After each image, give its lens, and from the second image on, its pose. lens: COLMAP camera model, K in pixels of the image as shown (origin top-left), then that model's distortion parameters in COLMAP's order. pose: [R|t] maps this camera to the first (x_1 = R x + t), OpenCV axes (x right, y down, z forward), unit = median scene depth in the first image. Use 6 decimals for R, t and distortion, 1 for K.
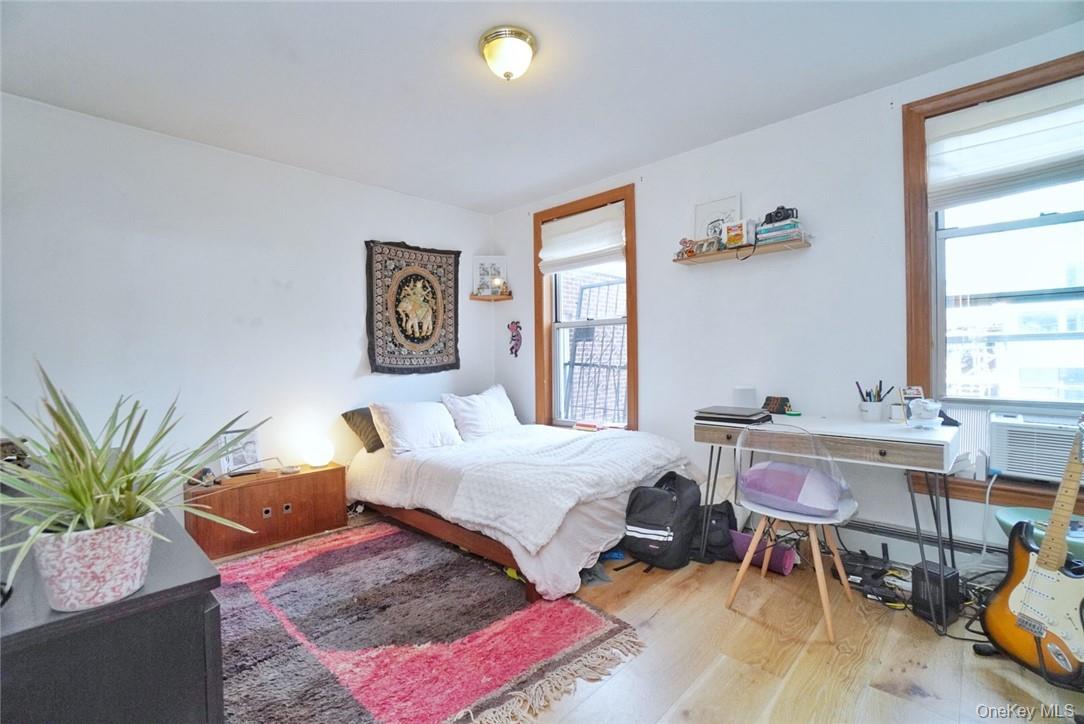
lens RADIAL K [[478.8, 0, 530.9], [0, 478.8, 359.3], [0, 0, 1]] dist [-0.063573, 0.023752]
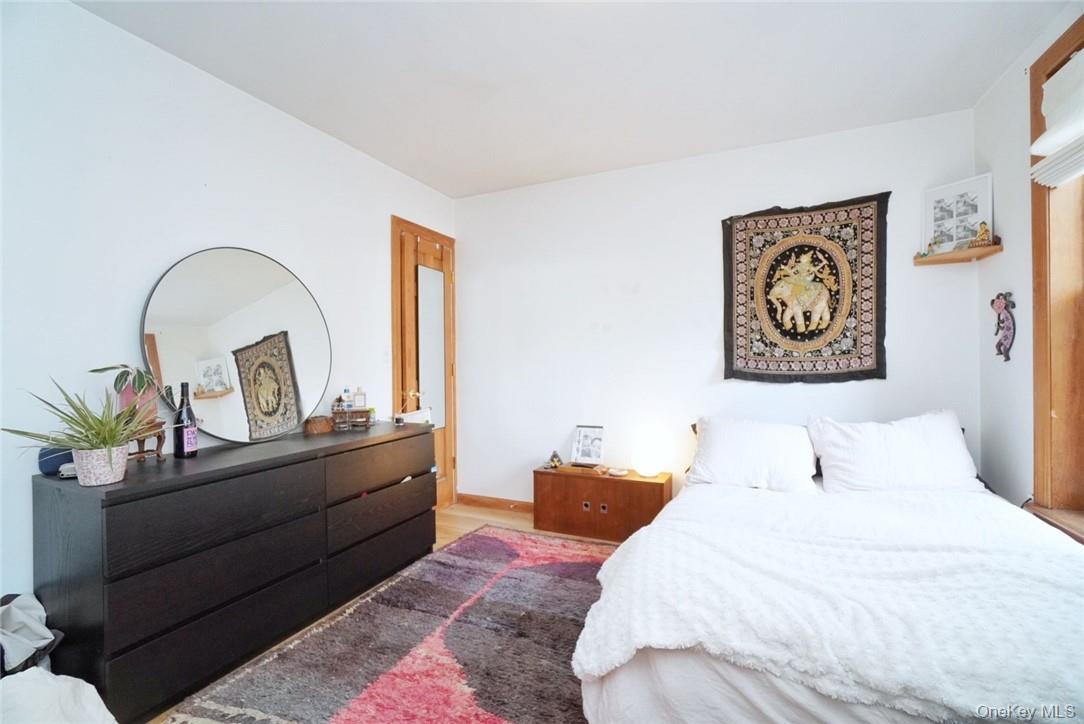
lens RADIAL K [[478.8, 0, 530.9], [0, 478.8, 359.3], [0, 0, 1]] dist [-0.063573, 0.023752]
pose [[0.323882, 0.009542, -0.946049, 0.309122], [0.000682, 0.999947, 0.010319, -0.013660], [0.946097, -0.003987, 0.323859, 0.392042]]
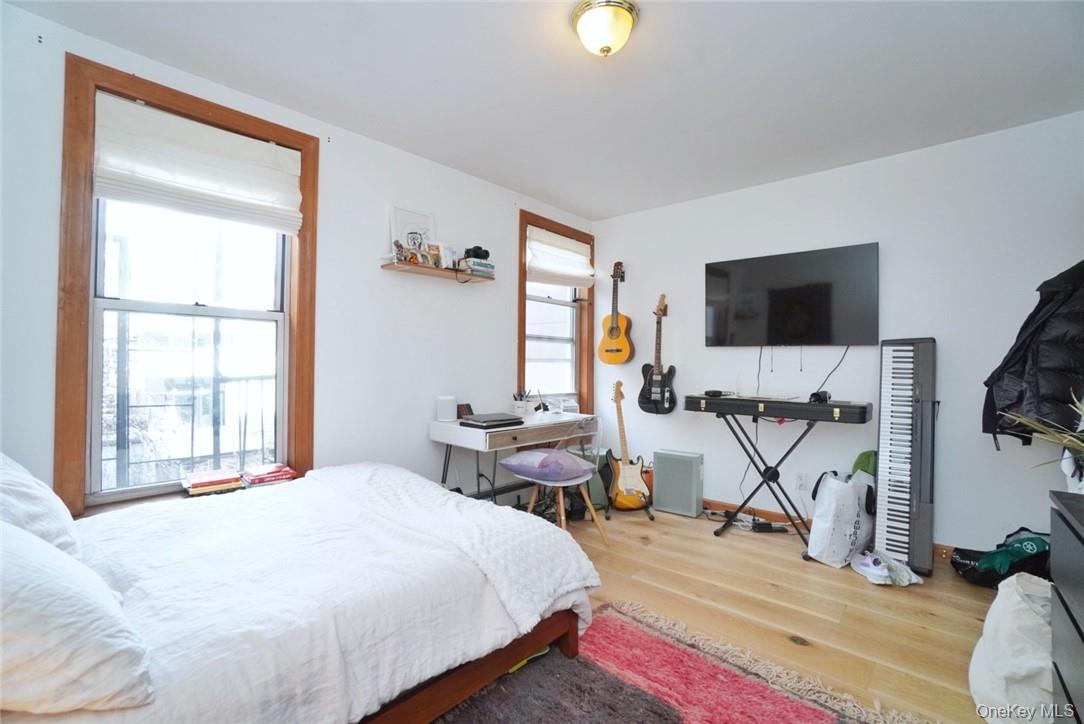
lens RADIAL K [[478.8, 0, 530.9], [0, 478.8, 359.3], [0, 0, 1]] dist [-0.063573, 0.023752]
pose [[-0.045998, -0.001654, 0.998940, -0.482601], [-0.022067, 0.999756, 0.000639, -0.027602], [-0.998698, -0.022014, -0.046023, 0.622045]]
